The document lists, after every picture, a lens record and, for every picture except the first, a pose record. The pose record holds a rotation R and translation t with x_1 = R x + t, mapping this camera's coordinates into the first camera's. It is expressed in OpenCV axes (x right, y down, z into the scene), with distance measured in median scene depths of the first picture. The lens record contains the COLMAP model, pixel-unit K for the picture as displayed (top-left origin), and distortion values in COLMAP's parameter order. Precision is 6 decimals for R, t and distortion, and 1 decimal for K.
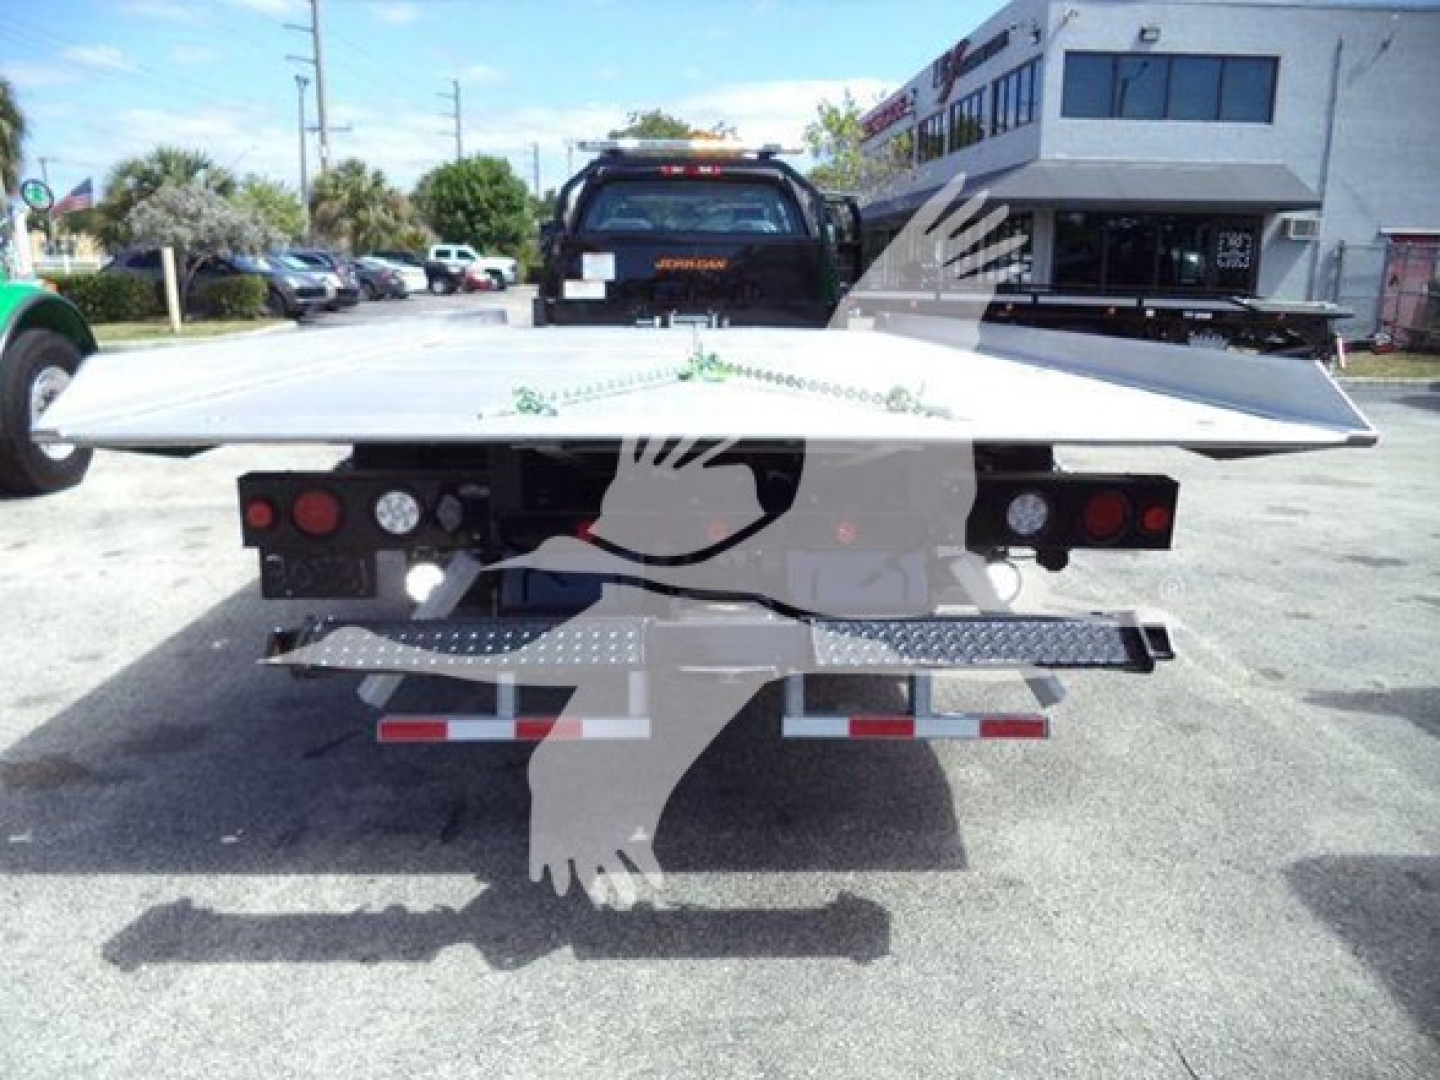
lens RADIAL K [[1173.8, 0, 730.9], [0, 1173.8, 529.7], [0, 0, 1]] dist [-0.032695, 0.010532]
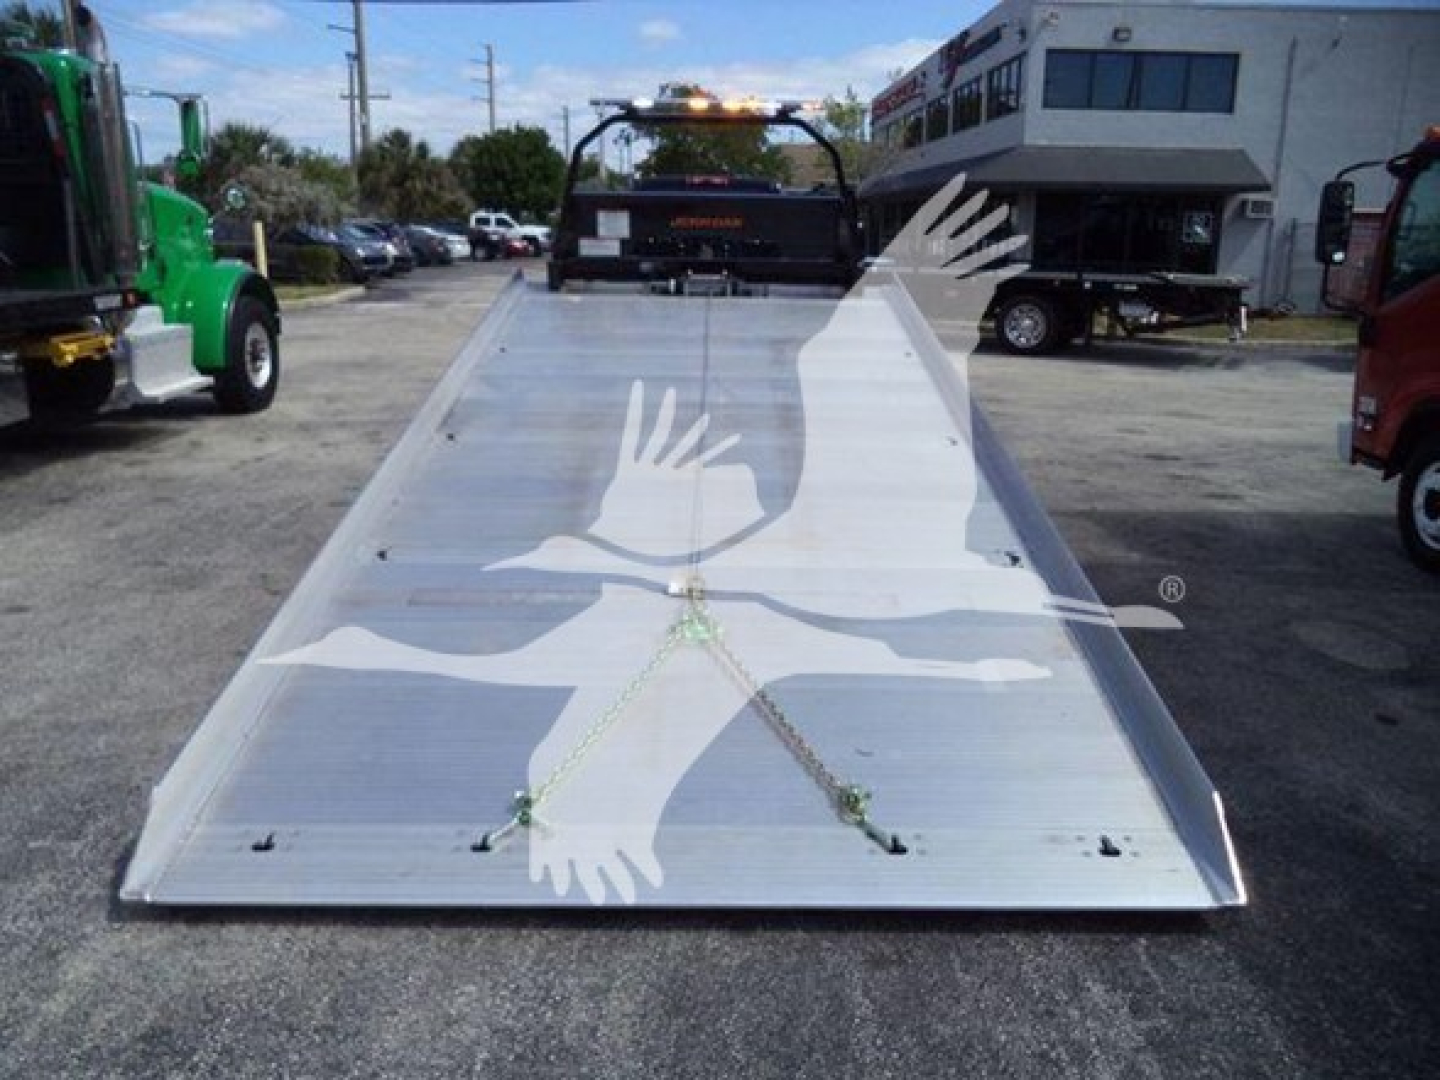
lens RADIAL K [[1171.3, 0, 718.2], [0, 1171.3, 542.9], [0, 0, 1]] dist [-0.024430, -0.004923]
pose [[0.999406, 0.011528, -0.032464, 0.010448], [-0.010200, 0.999116, 0.040773, 0.022639], [0.032905, -0.040418, 0.998641, -0.144445]]
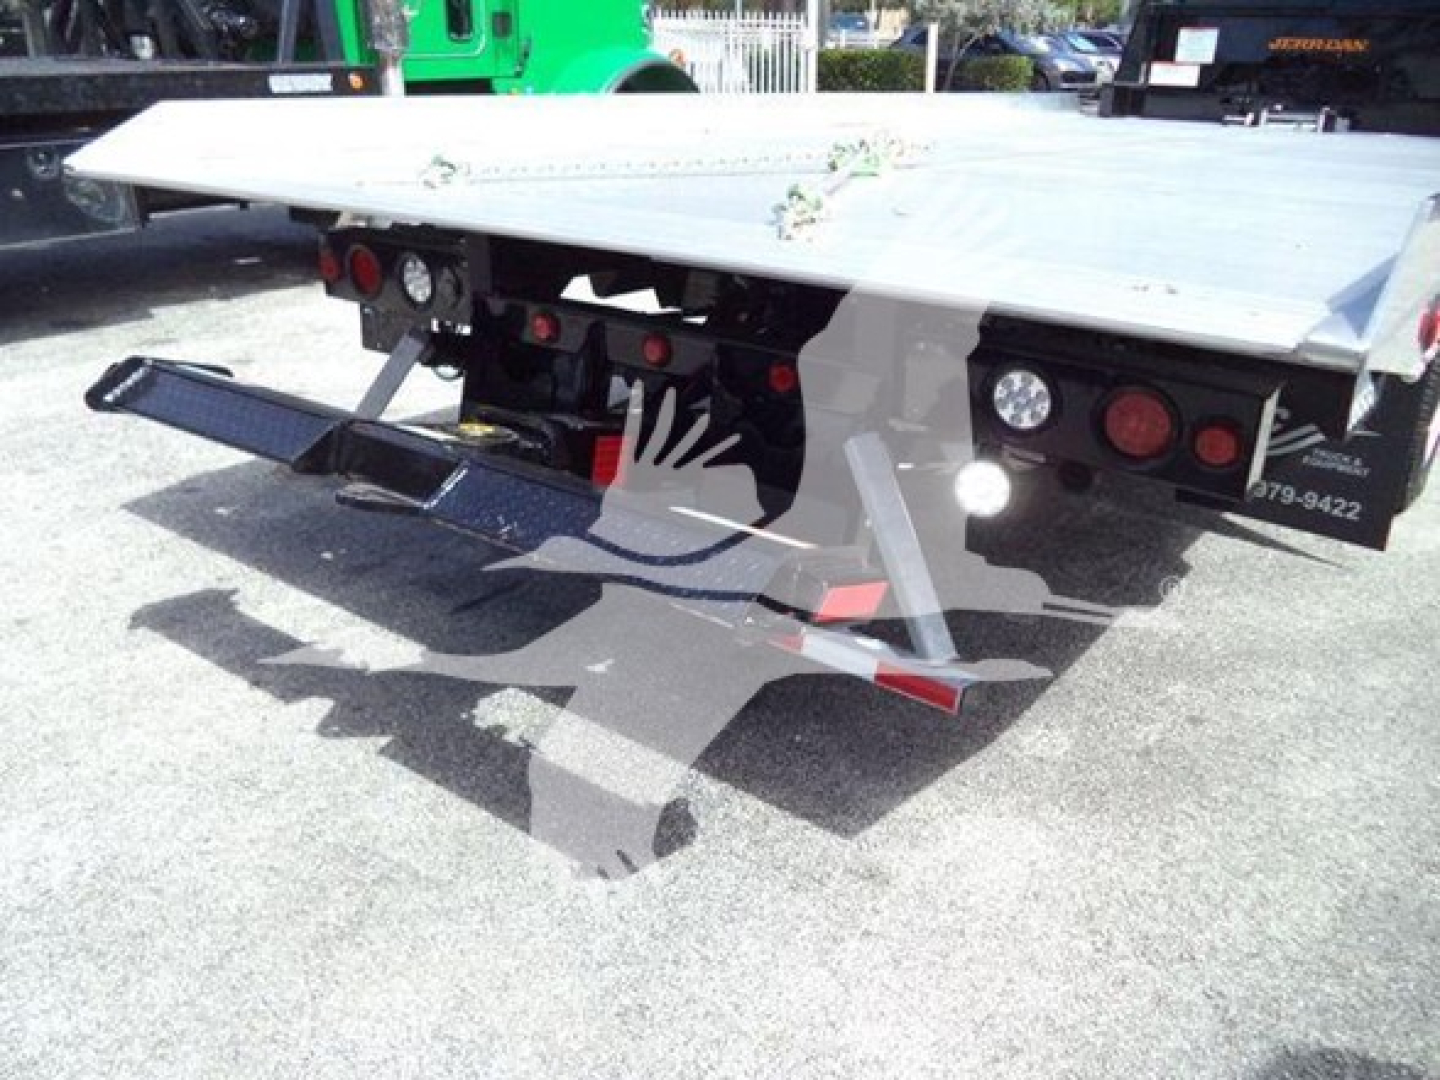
lens RADIAL K [[1173.8, 0, 719.4], [0, 1173.8, 552.7], [0, 0, 1]] dist [-0.032695, 0.010532]
pose [[0.779024, 0.261108, -0.570038, 0.068208], [-0.151989, 0.960687, 0.232335, -0.007842], [0.608293, -0.094355, 0.788084, 0.044866]]
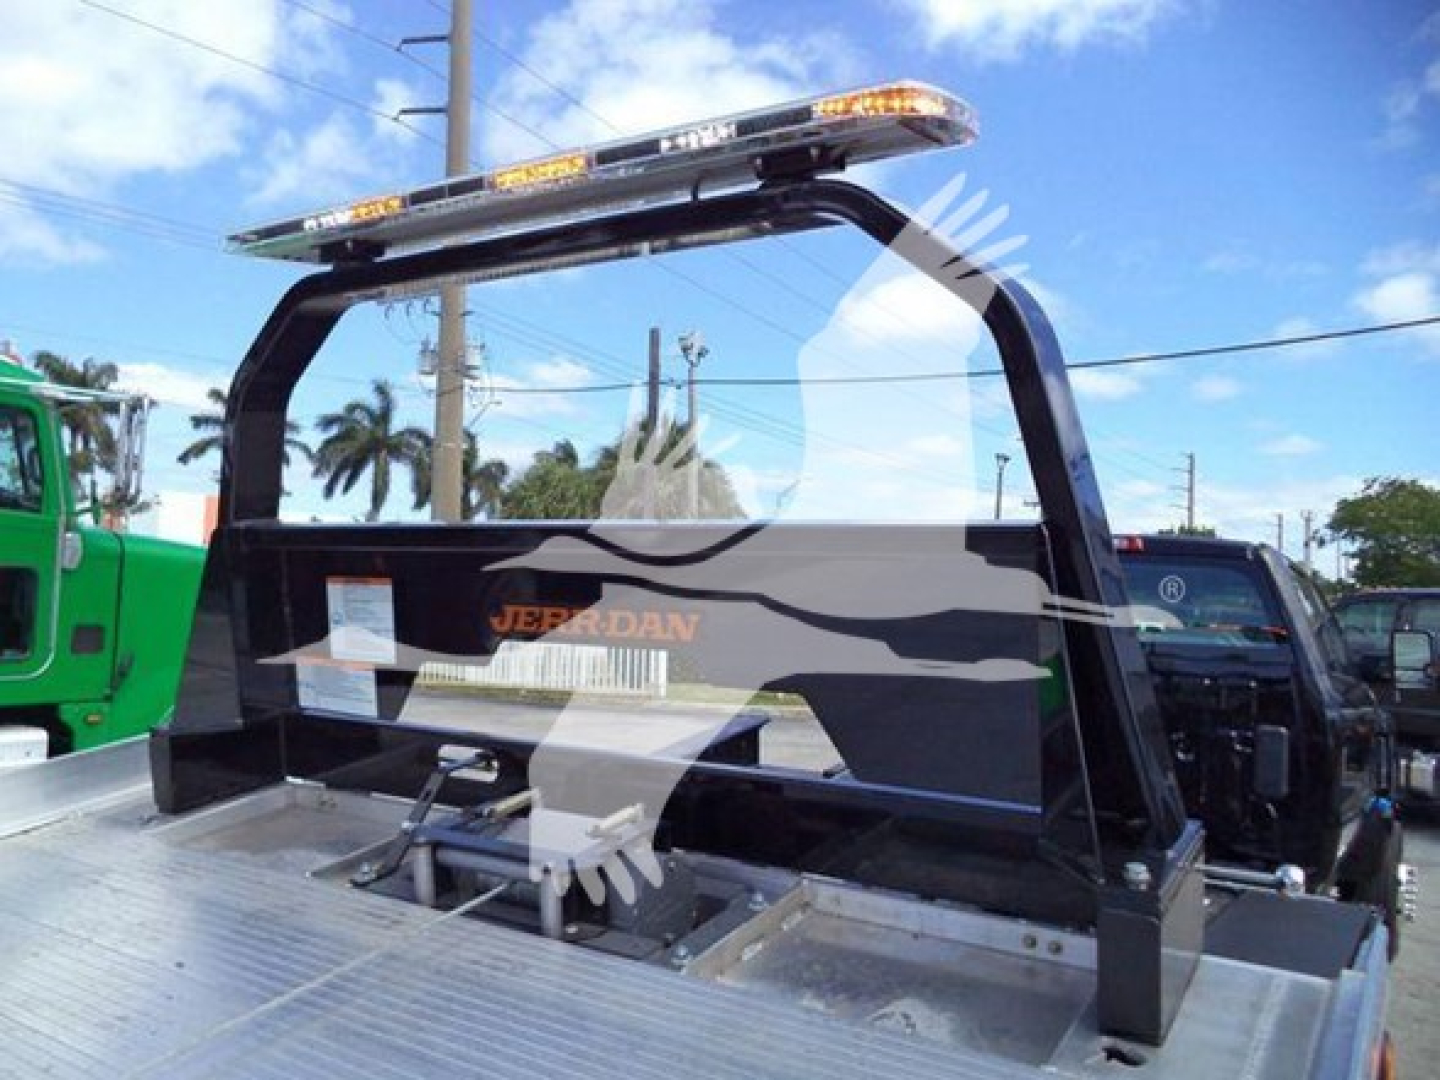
lens RADIAL K [[1173.8, 0, 735.5], [0, 1173.8, 540.9], [0, 0, 1]] dist [-0.032695, 0.010532]
pose [[0.822560, -0.004737, -0.568659, 0.062803], [-0.162998, 0.956046, -0.243738, -0.048113], [0.544818, 0.293179, 0.785633, 0.152278]]
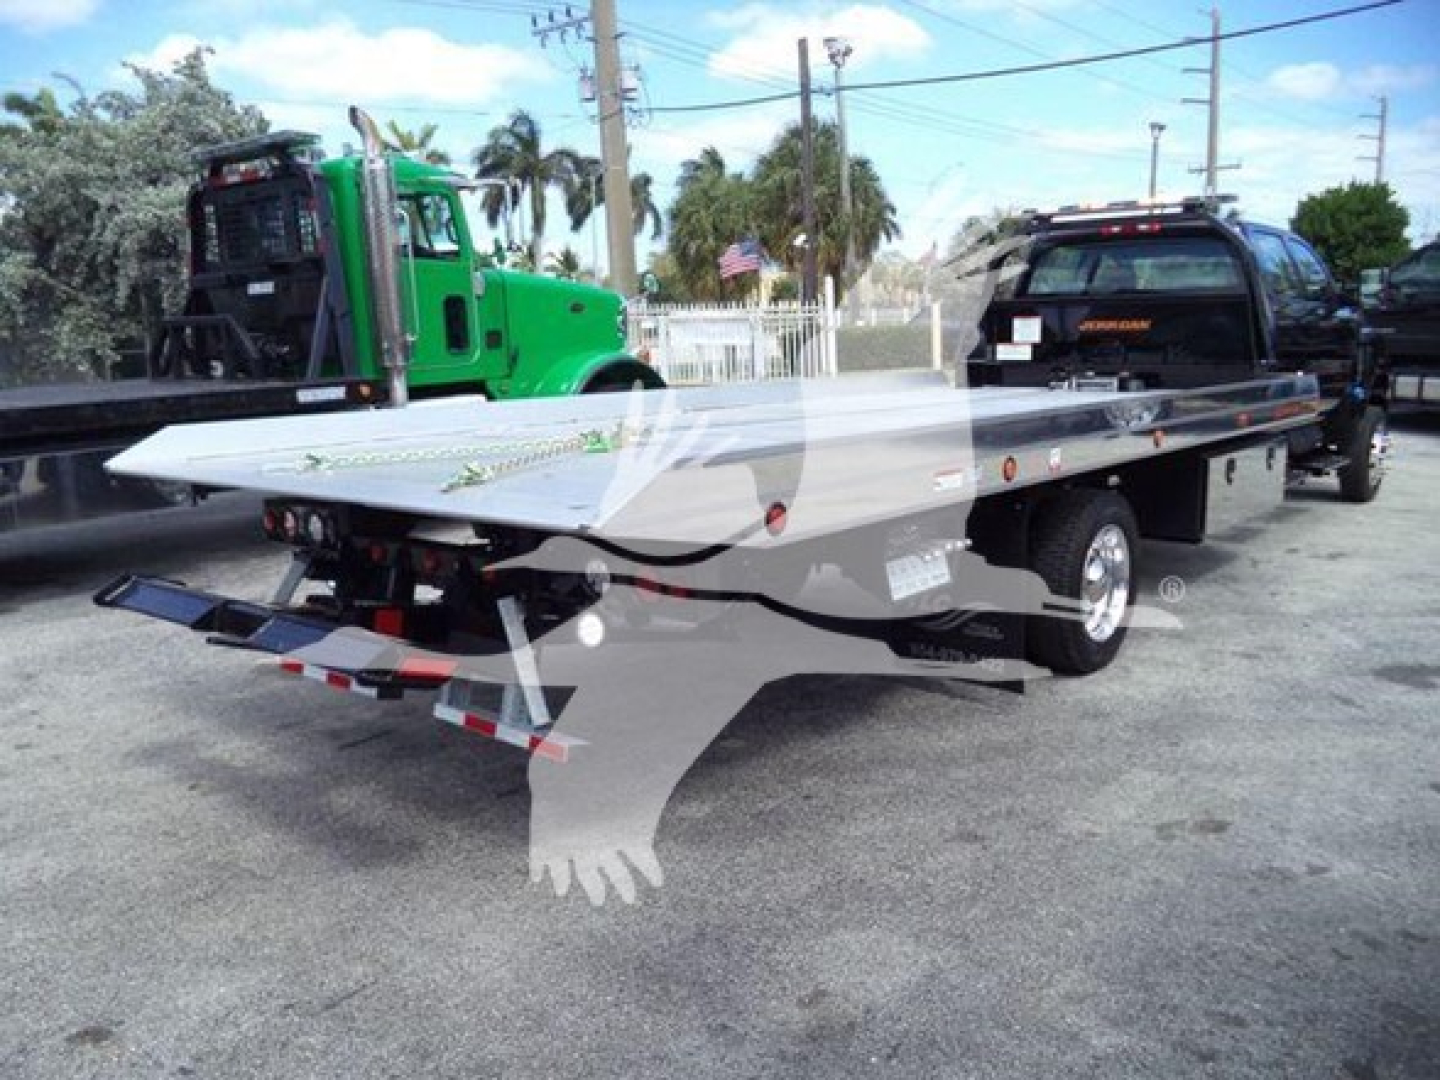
lens RADIAL K [[1173.8, 0, 730.9], [0, 1173.8, 552.0], [0, 0, 1]] dist [-0.032695, 0.010532]
pose [[0.741647, 0.103806, -0.662709, 0.147268], [-0.112949, 0.993173, 0.029167, -0.011495], [0.661213, 0.053221, 0.748308, 0.025417]]
